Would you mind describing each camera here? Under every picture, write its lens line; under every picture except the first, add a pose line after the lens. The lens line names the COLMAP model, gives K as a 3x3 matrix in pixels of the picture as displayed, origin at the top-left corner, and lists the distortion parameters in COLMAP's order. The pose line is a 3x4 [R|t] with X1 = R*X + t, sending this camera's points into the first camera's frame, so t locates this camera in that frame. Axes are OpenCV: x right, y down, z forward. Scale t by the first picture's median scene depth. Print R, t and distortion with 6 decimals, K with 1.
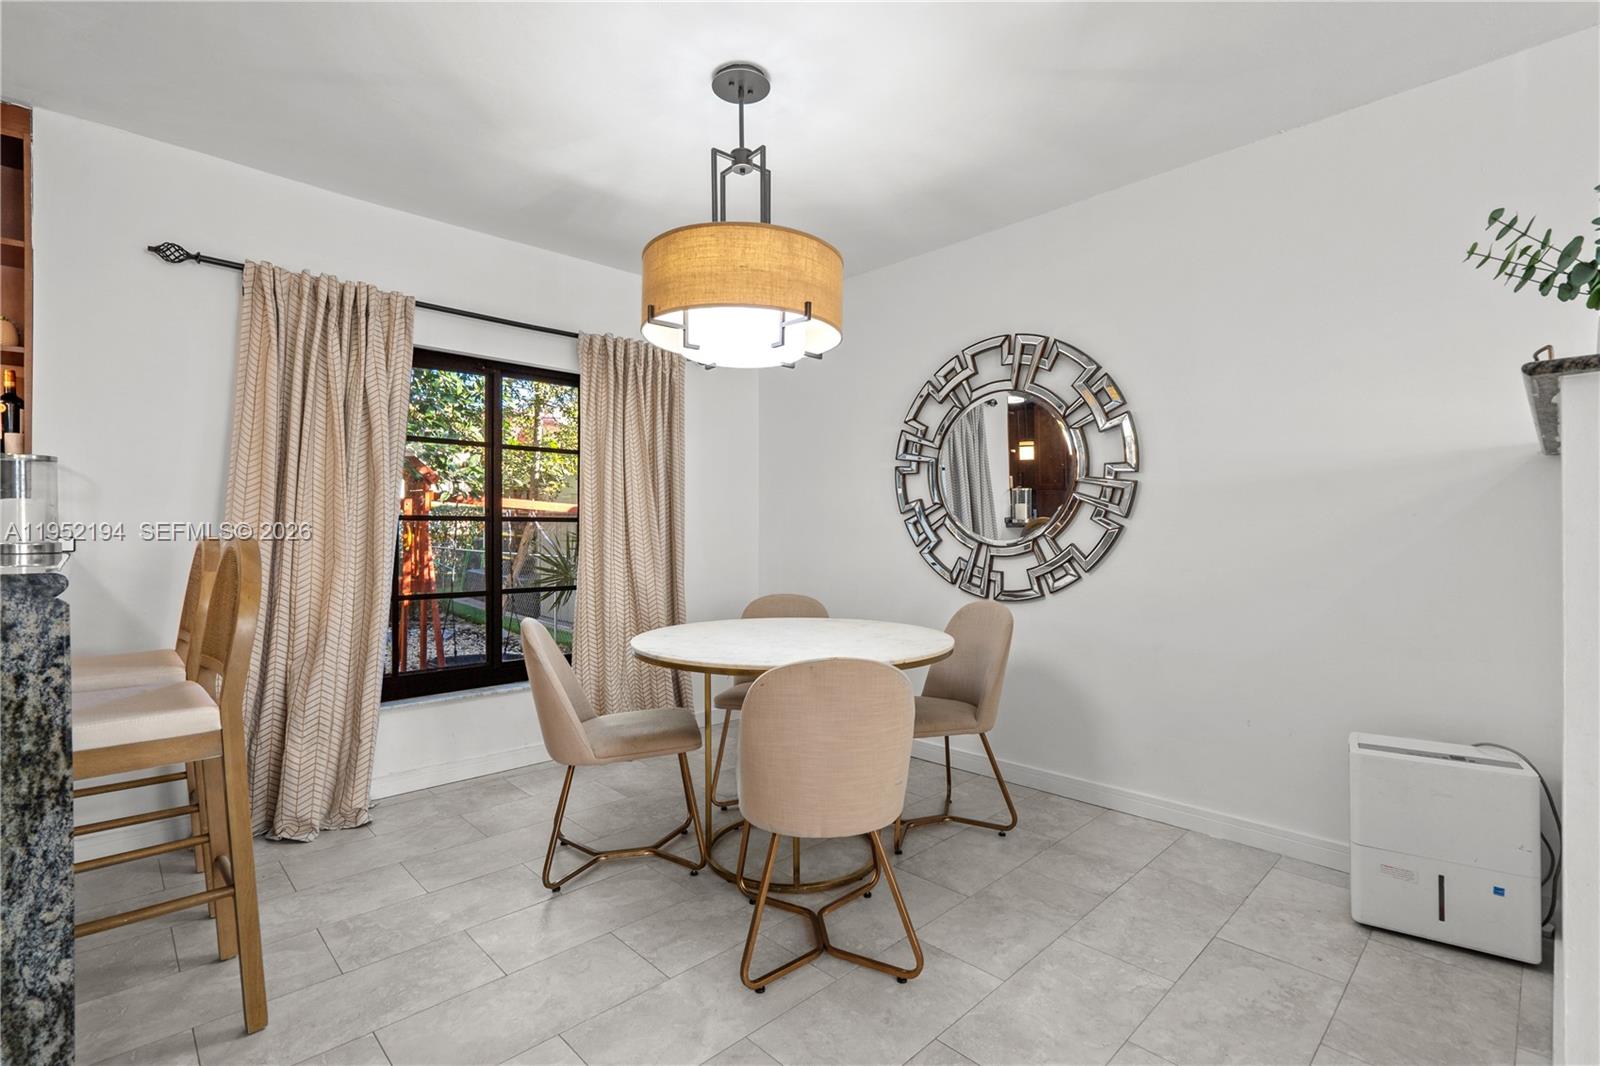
lens RADIAL K [[725.8, 0, 793.3], [0, 725.8, 529.9], [0, 0, 1]] dist [-0.004486, -0.000033]
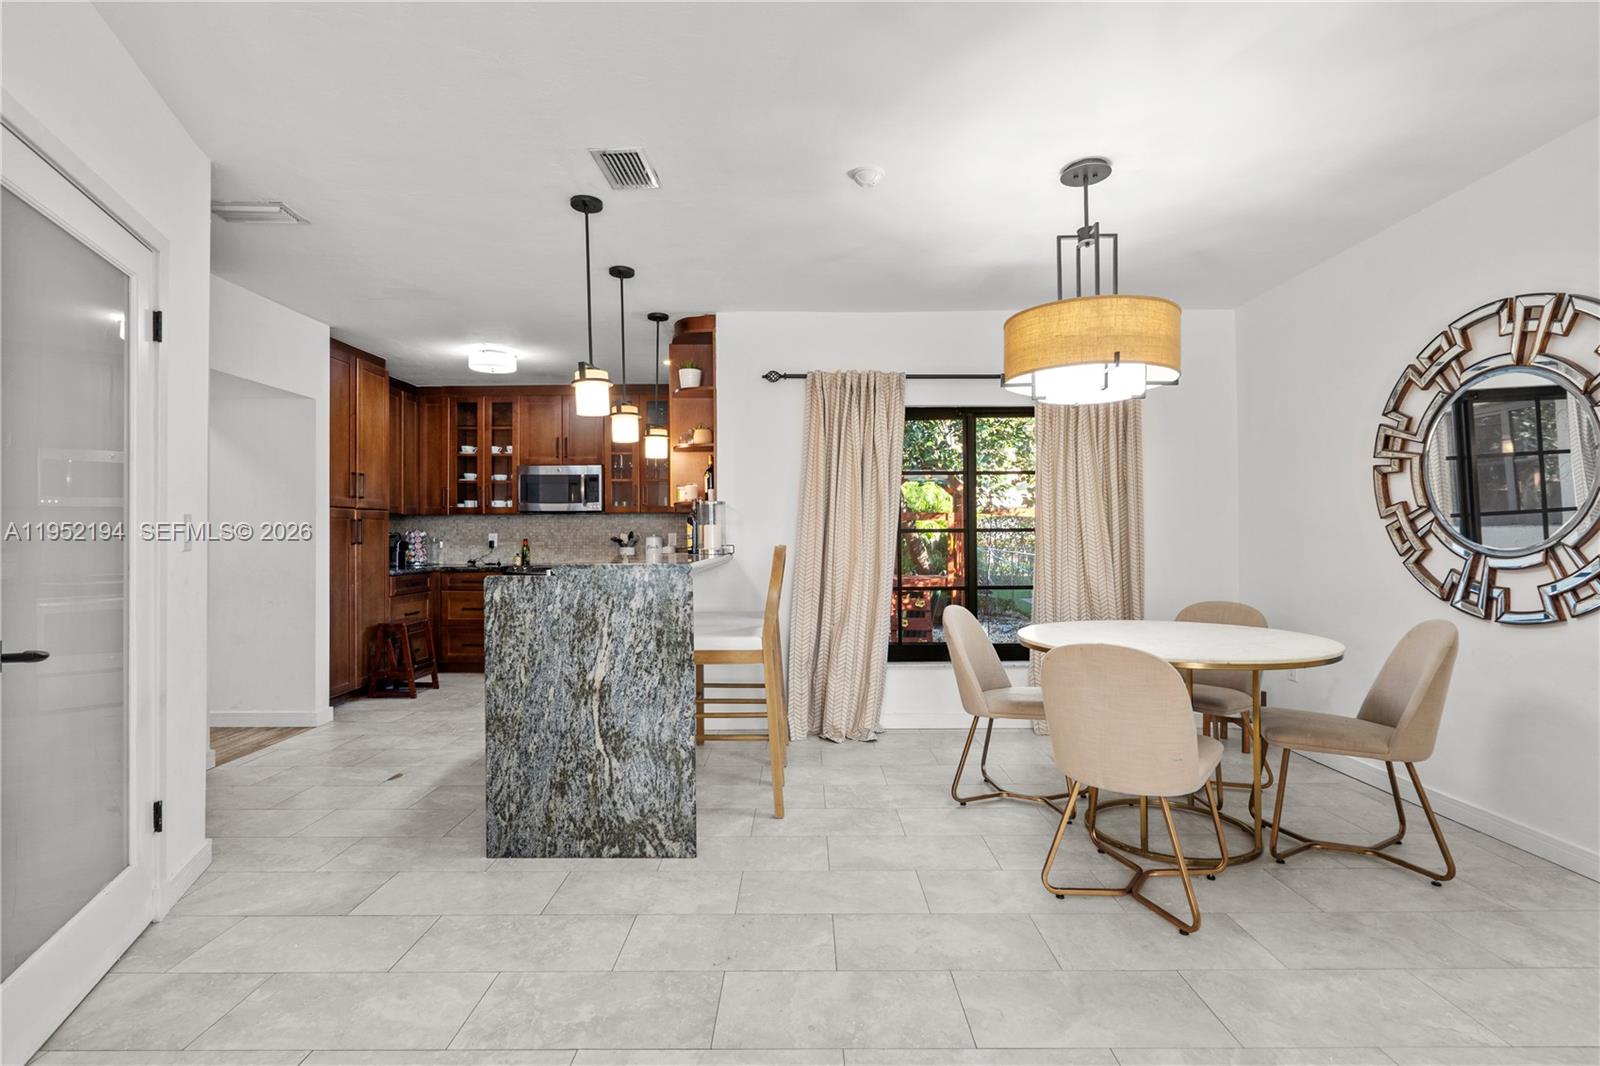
lens RADIAL K [[739.2, 0, 809.1], [0, 739.2, 531.6], [0, 0, 1]] dist [-0.002842, 0.000174]
pose [[0.723590, -0.011054, -0.690141, 0.306603], [0.008866, 0.999938, -0.006720, -0.007714], [0.690173, -0.001256, 0.723644, -0.148797]]
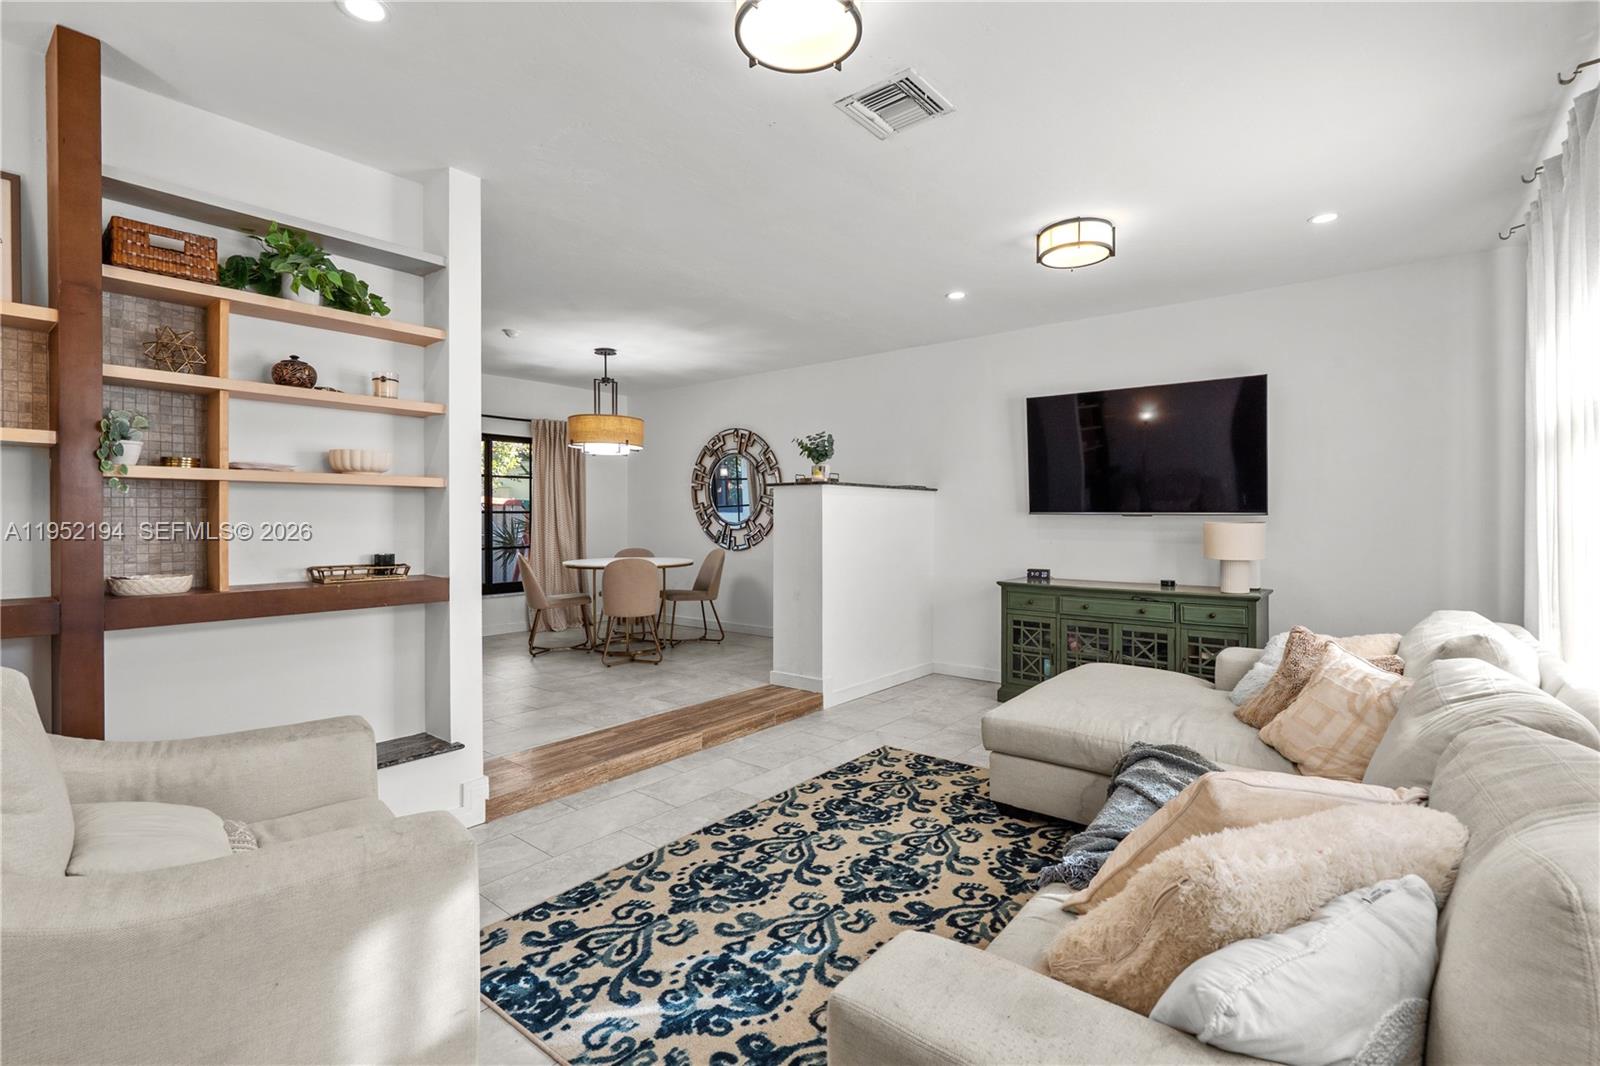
lens RADIAL K [[730.9, 0, 799.7], [0, 730.9, 555.9], [0, 0, 1]] dist [0.000150, 0.000066]
pose [[0.991821, -0.002206, 0.127620, 0.209049], [-0.004254, 0.998724, 0.050325, 0.004430], [-0.127568, -0.050456, 0.990546, -1.288408]]
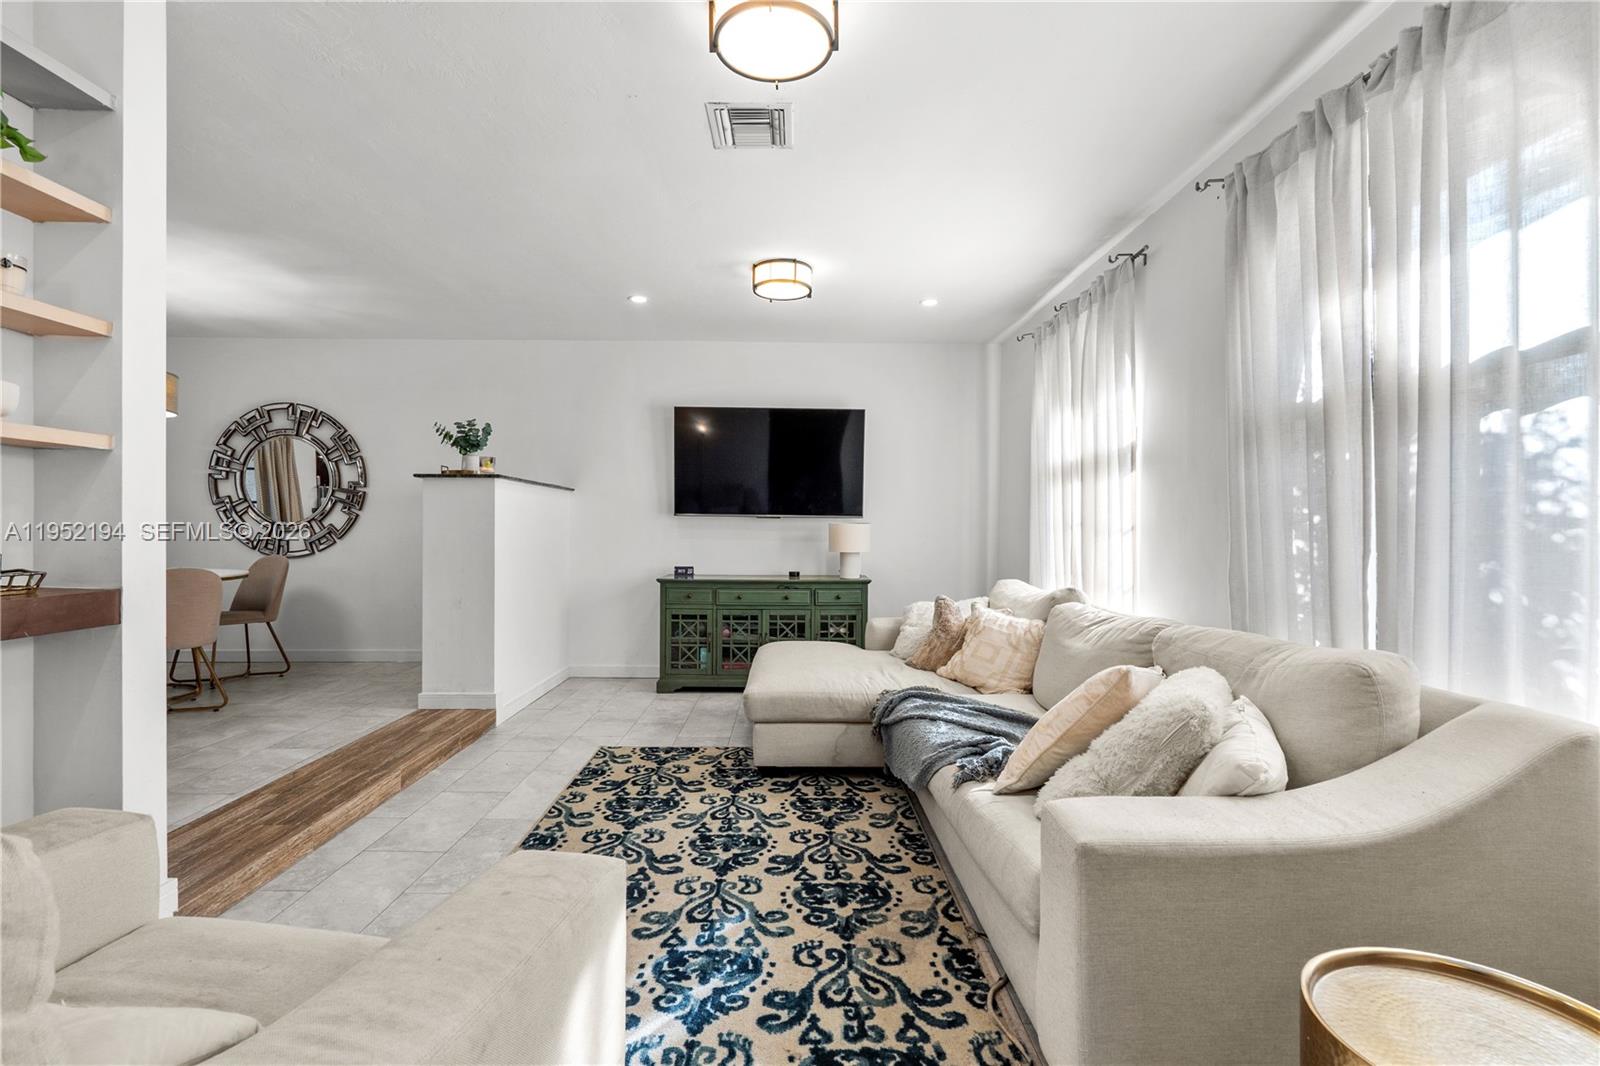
lens RADIAL K [[725.8, 0, 793.3], [0, 725.8, 529.9], [0, 0, 1]] dist [-0.004486, -0.000033]
pose [[0.675918, -0.001012, 0.736976, -0.173168], [-0.007842, 0.999933, 0.008565, 0.009149], [-0.736935, -0.011569, 0.675865, -1.080488]]
